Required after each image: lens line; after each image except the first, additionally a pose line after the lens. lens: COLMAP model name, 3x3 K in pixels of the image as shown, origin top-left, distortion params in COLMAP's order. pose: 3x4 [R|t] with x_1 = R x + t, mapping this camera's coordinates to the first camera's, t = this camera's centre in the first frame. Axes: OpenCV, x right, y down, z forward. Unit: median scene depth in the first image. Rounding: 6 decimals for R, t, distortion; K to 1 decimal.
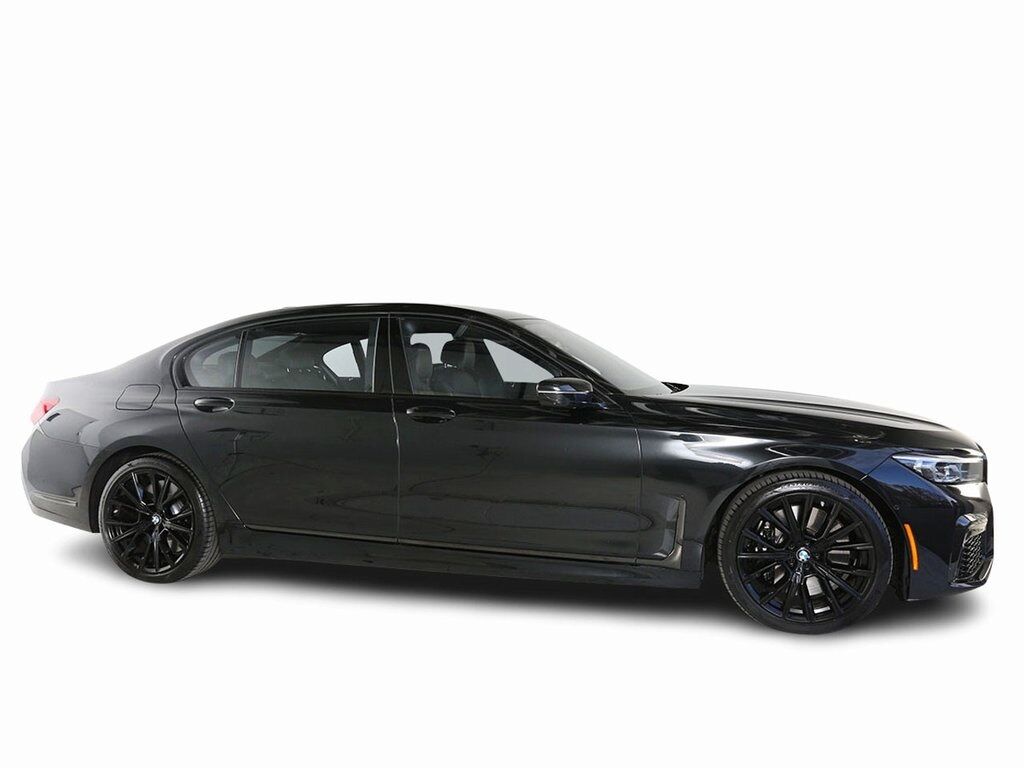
lens RADIAL K [[683.7, 0, 512.0], [0, 683.7, 384.0], [0, 0, 1]] dist [-0.000235, 0.001273]
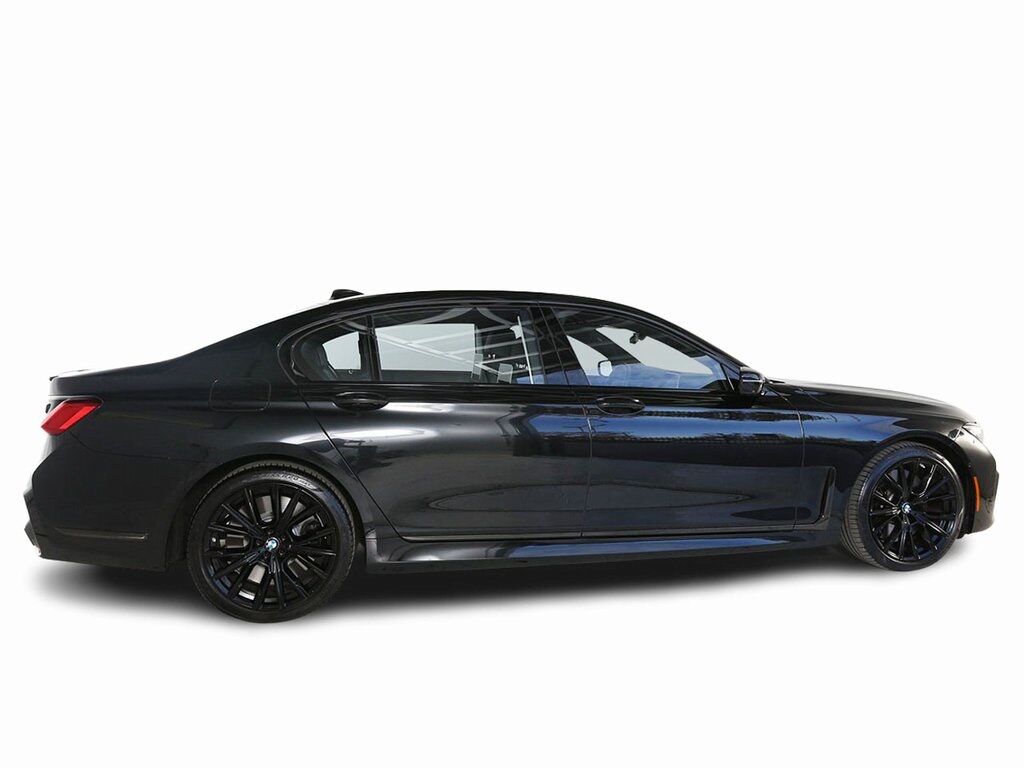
lens RADIAL K [[683.7, 0, 512.0], [0, 683.7, 384.0], [0, 0, 1]] dist [-0.000235, 0.001273]
pose [[0.910268, -0.019663, 0.413552, -0.657804], [0.011789, 0.999698, 0.021583, -0.011514], [-0.413852, -0.014771, 0.910224, 0.141162]]
